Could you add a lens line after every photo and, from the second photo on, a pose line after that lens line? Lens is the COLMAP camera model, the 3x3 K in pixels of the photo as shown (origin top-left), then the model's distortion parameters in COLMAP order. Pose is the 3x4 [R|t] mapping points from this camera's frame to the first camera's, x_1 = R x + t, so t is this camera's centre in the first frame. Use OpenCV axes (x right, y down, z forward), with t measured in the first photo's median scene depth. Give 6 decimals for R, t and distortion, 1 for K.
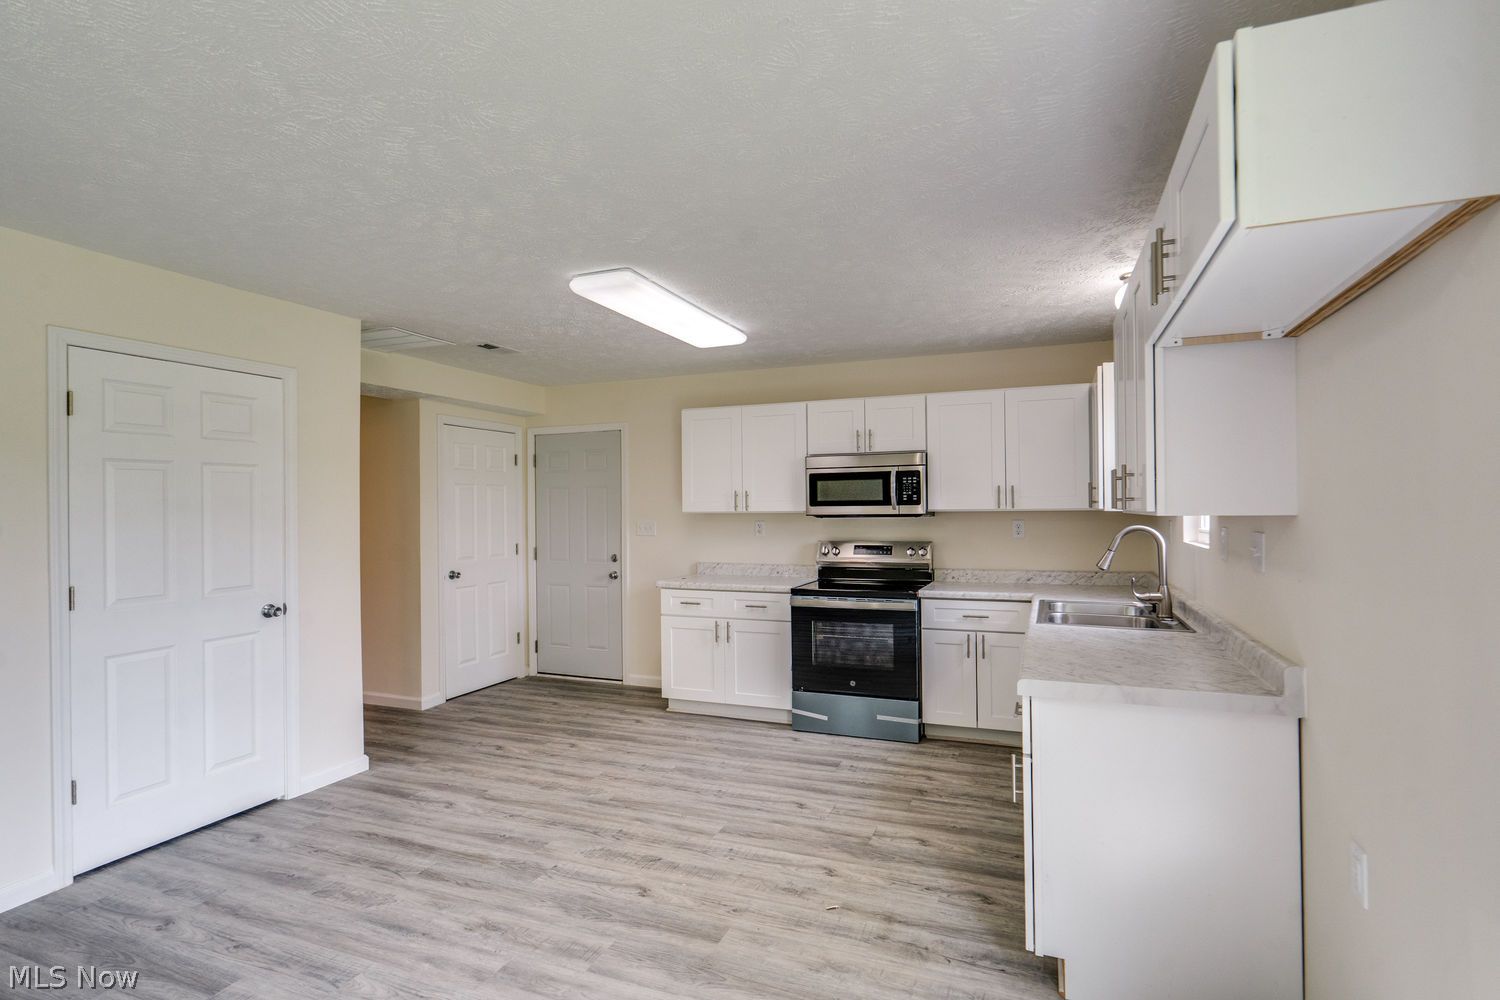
lens RADIAL K [[688.3, 0, 748.6], [0, 688.3, 500.9], [0, 0, 1]] dist [-0.011507, 0.004375]
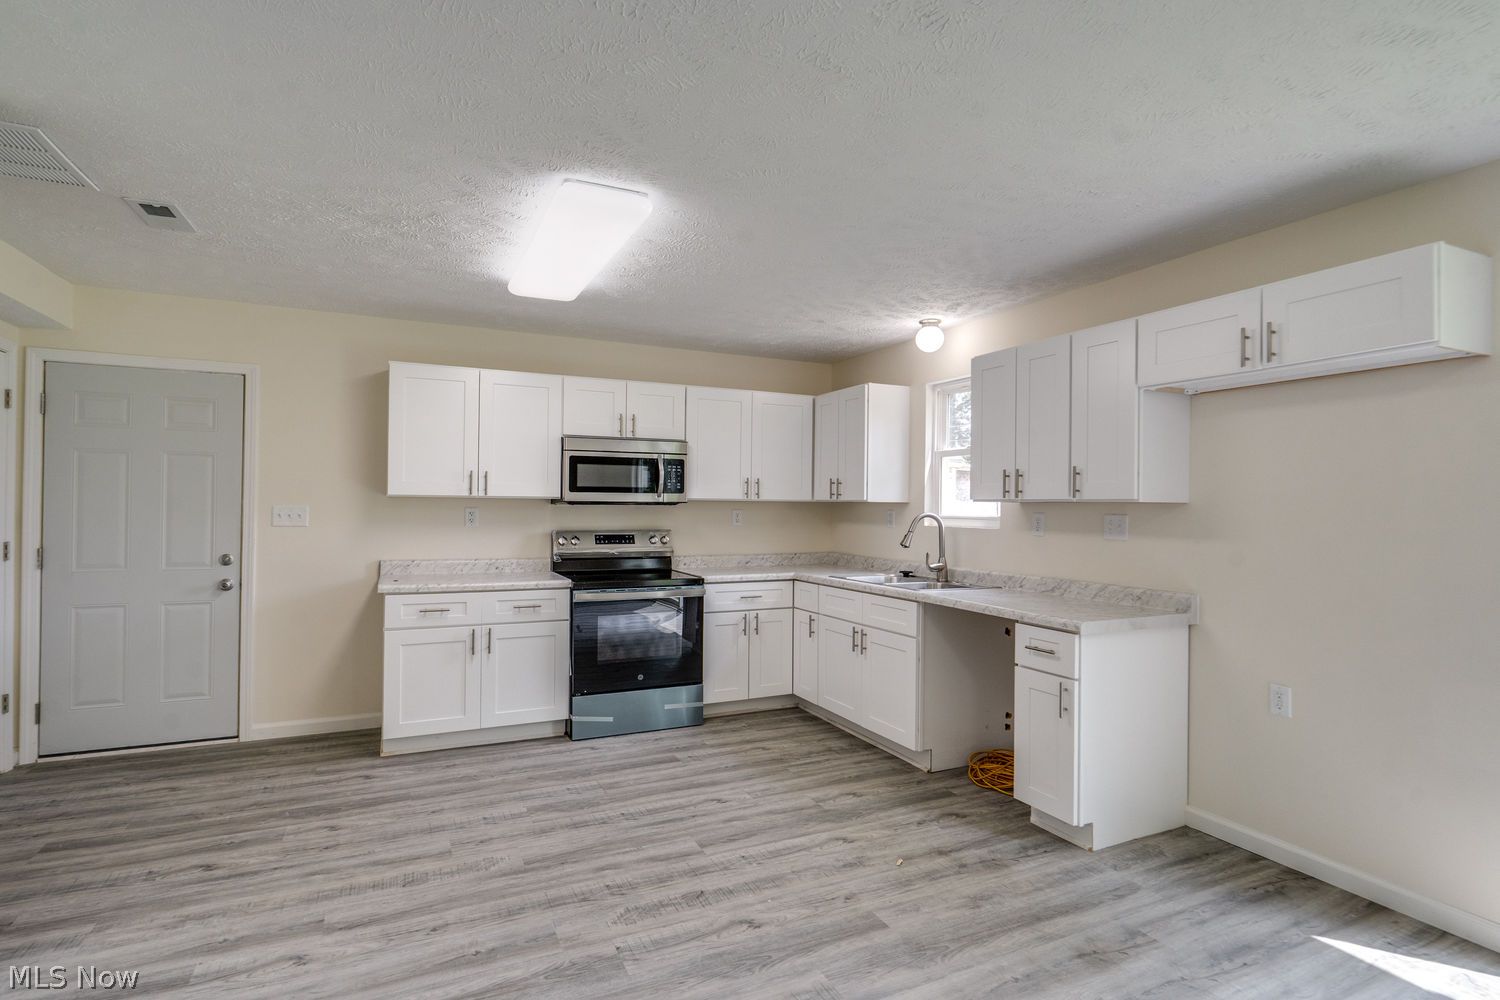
lens RADIAL K [[739.4, 0, 618.9], [0, 739.4, 499.6], [0, 0, 1]] dist [-0.002545, 0.000616]
pose [[0.716677, 0.023689, 0.697003, -0.615514], [-0.026332, 0.999629, -0.006900, 0.026305], [-0.696908, -0.013408, 0.717035, 0.293144]]
